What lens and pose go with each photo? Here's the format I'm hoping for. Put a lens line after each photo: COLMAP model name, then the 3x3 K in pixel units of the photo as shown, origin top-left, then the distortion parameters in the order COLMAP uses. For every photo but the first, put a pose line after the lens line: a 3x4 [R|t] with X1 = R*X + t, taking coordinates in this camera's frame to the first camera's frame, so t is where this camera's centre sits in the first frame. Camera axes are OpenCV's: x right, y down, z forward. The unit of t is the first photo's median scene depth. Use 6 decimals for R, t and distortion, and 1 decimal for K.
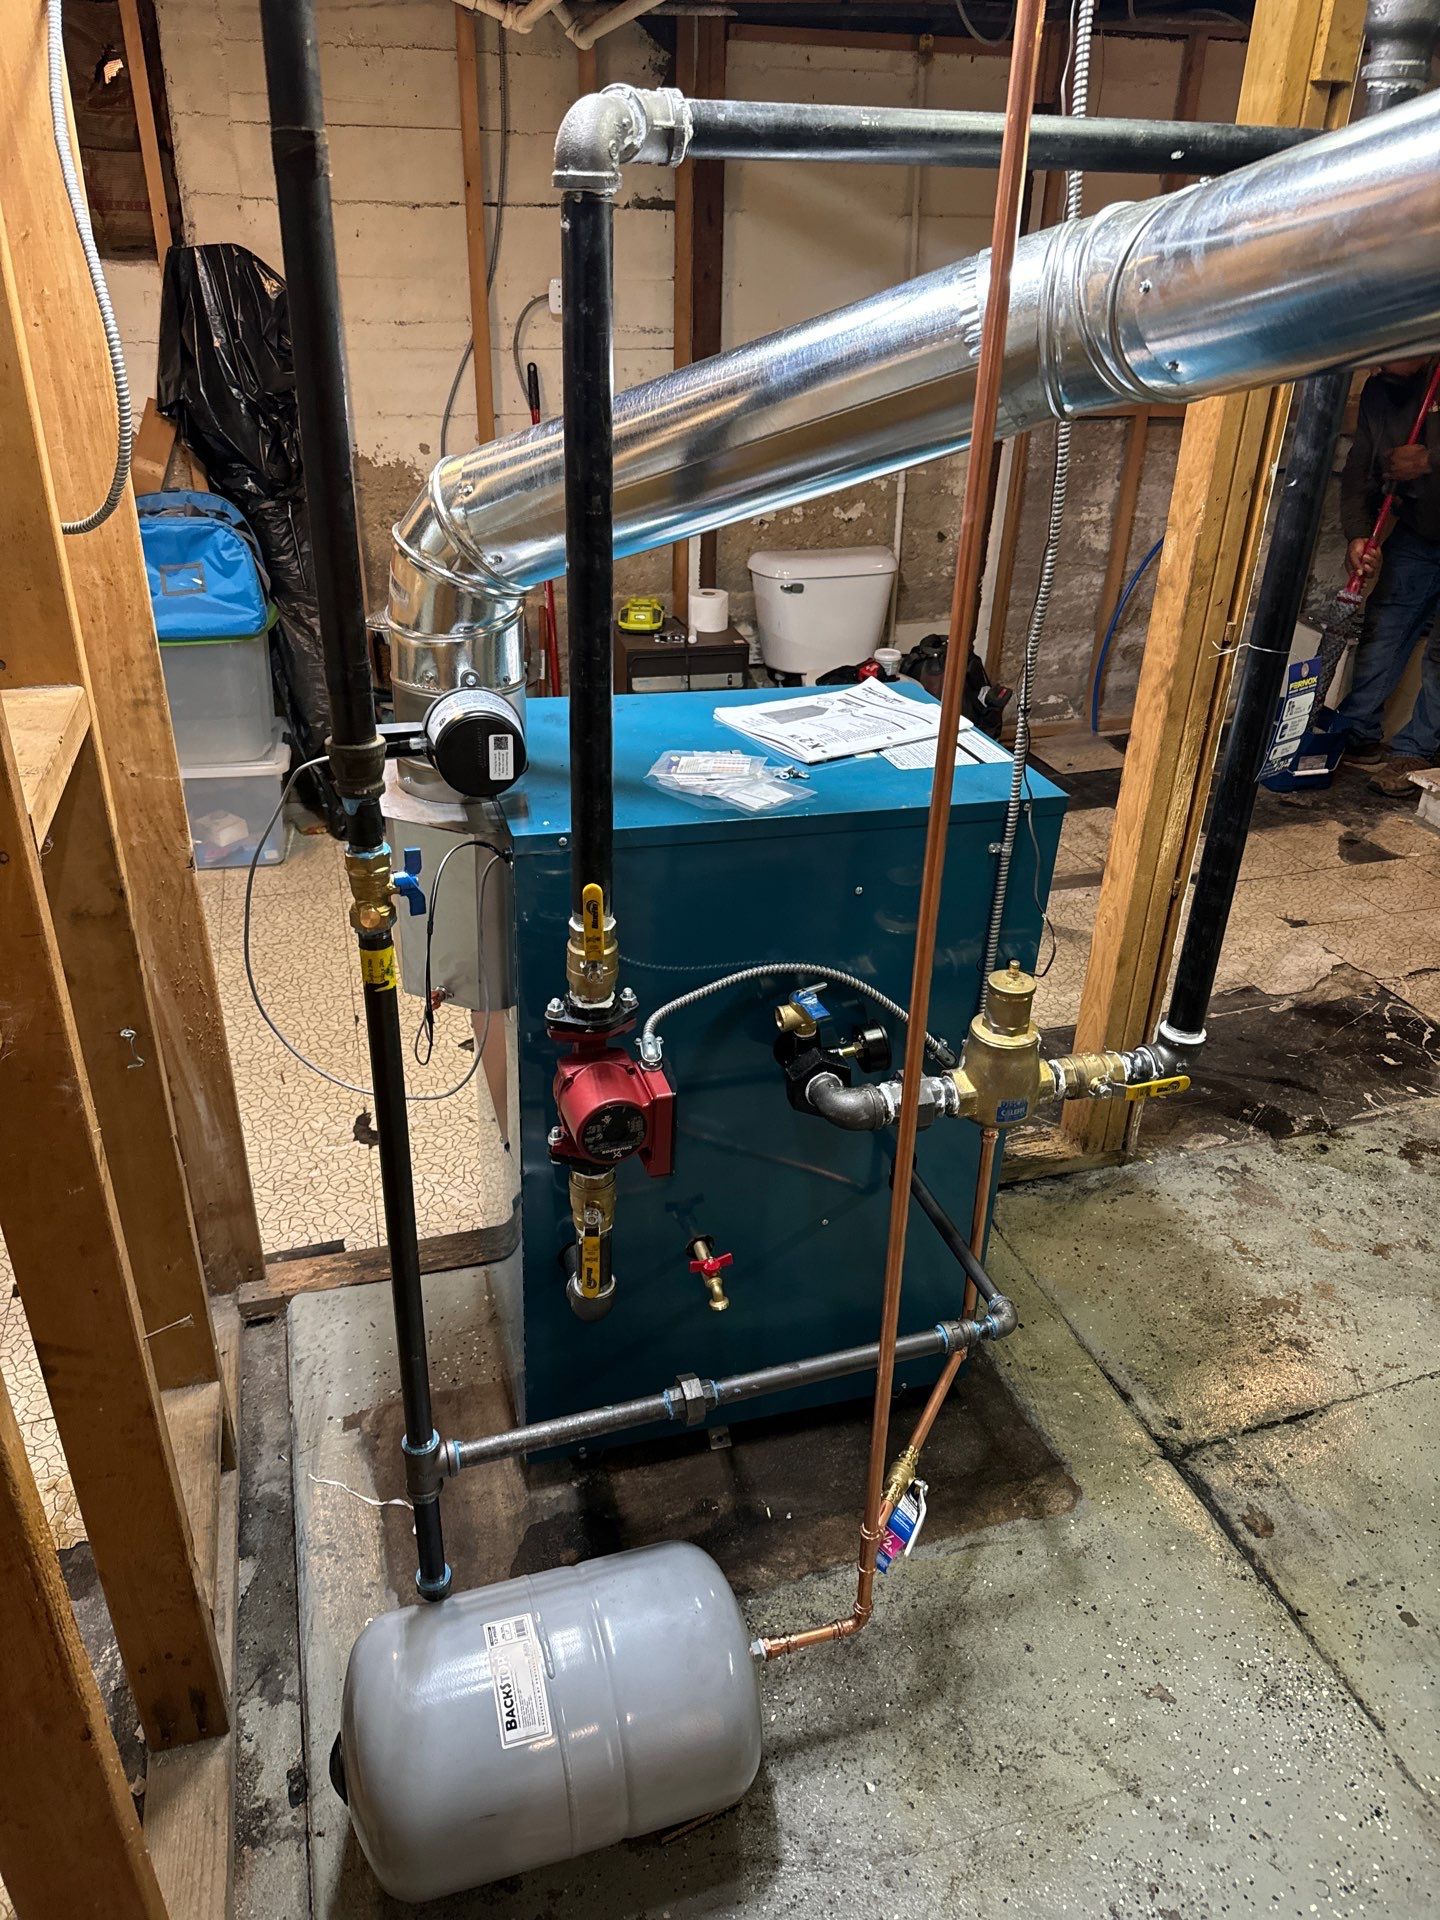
lens RADIAL K [[1357.3, 0, 704.5], [0, 1357.3, 975.4], [0, 0, 1]] dist [0.037061, -0.039668]
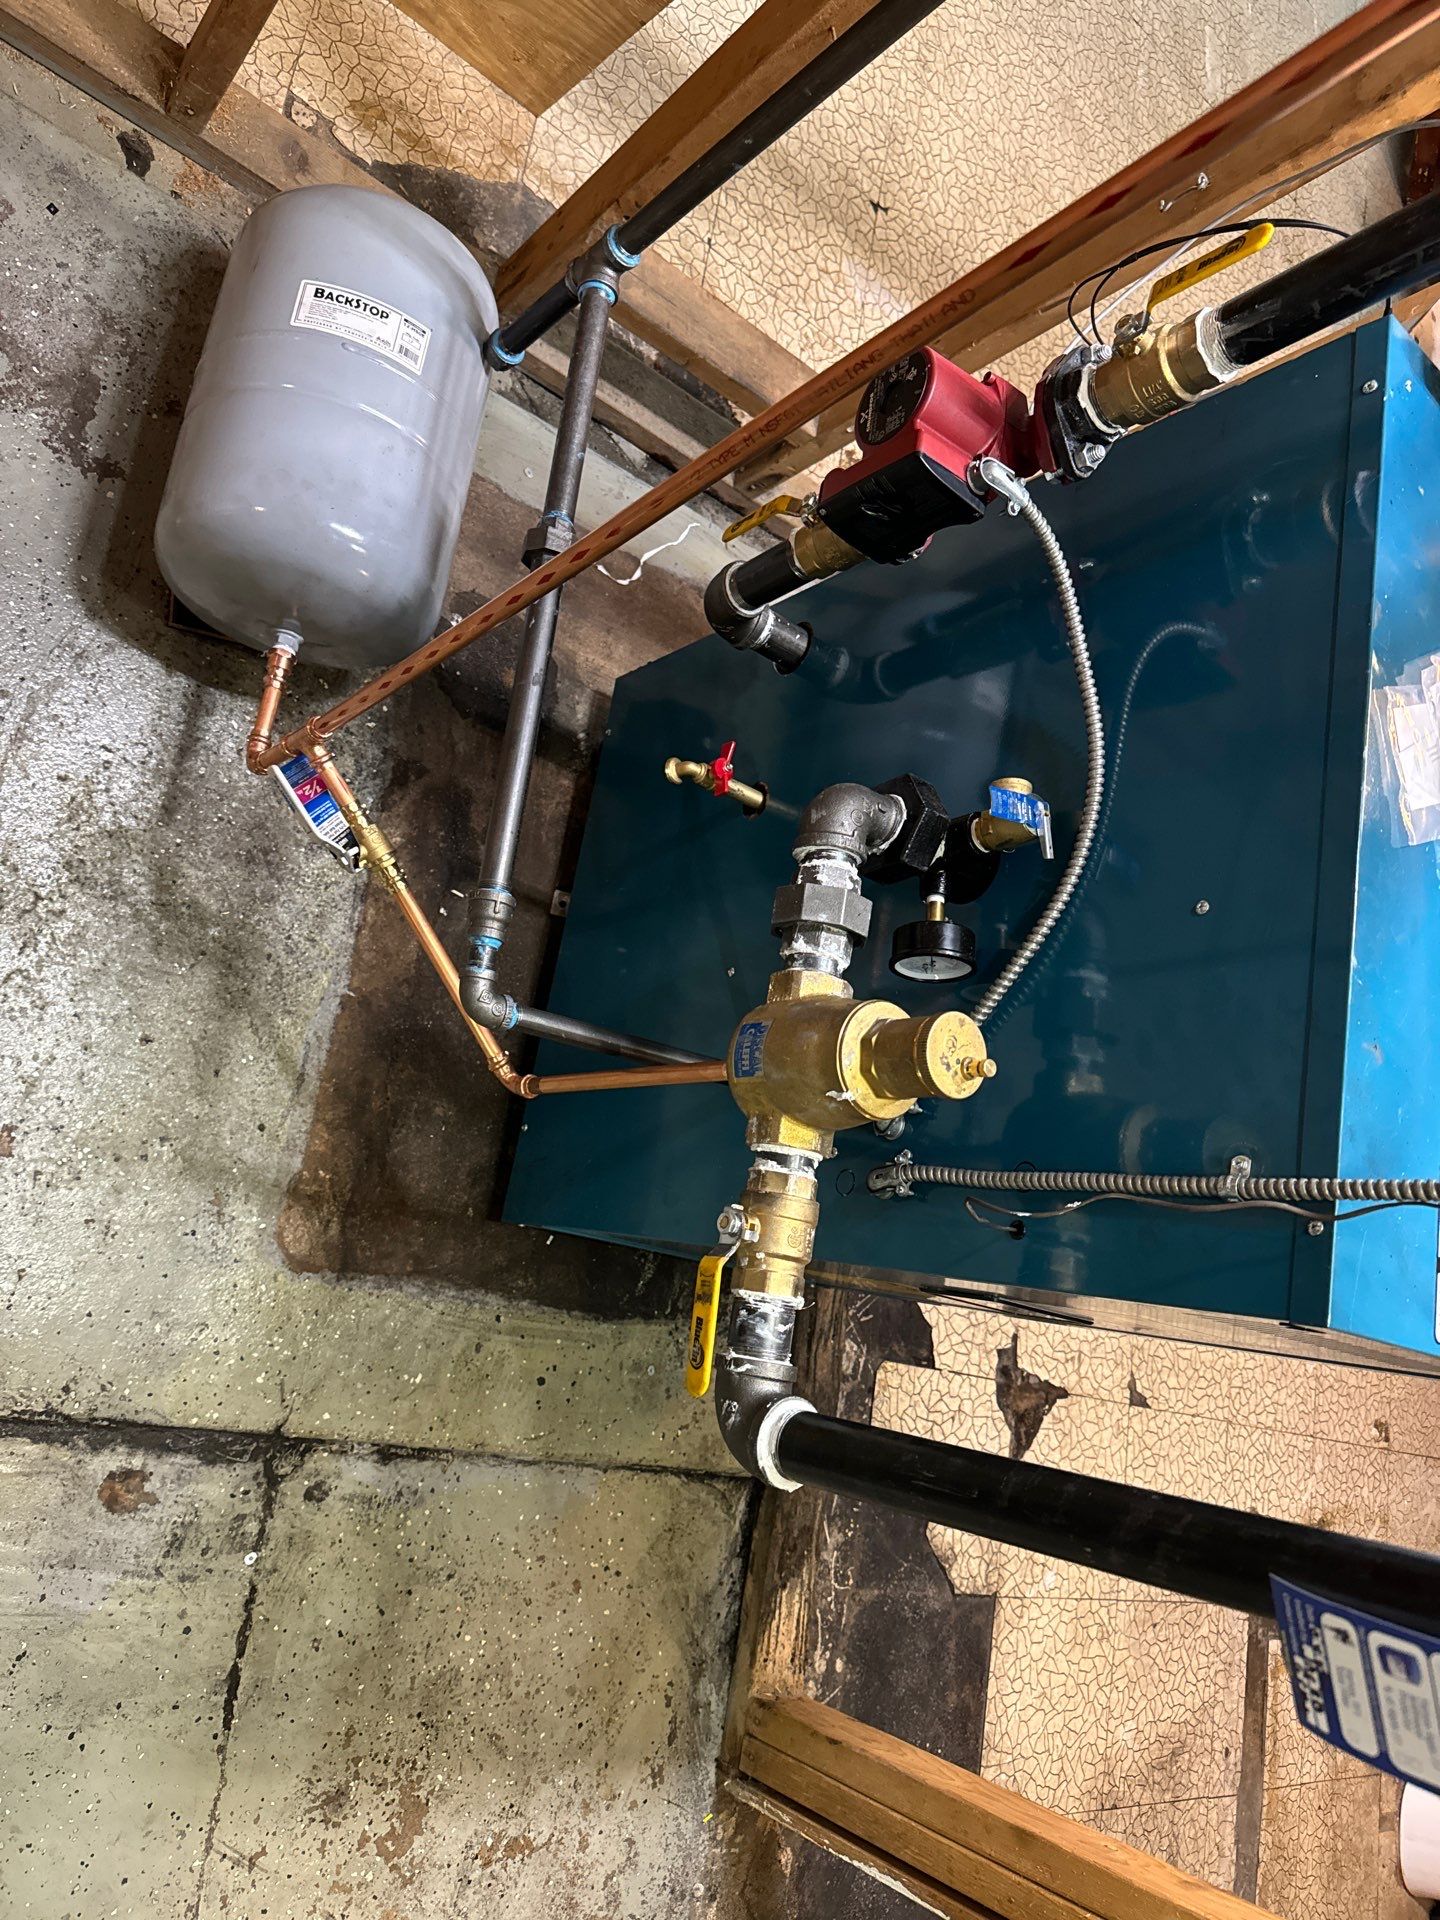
lens RADIAL K [[1357.3, 0, 723.3], [0, 1357.3, 960.1], [0, 0, 1]] dist [0.037061, -0.039668]
pose [[-0.360640, 0.830921, -0.423684, 0.385016], [-0.881976, -0.156042, 0.444711, -0.125338], [0.303407, 0.534061, 0.789128, 0.437380]]
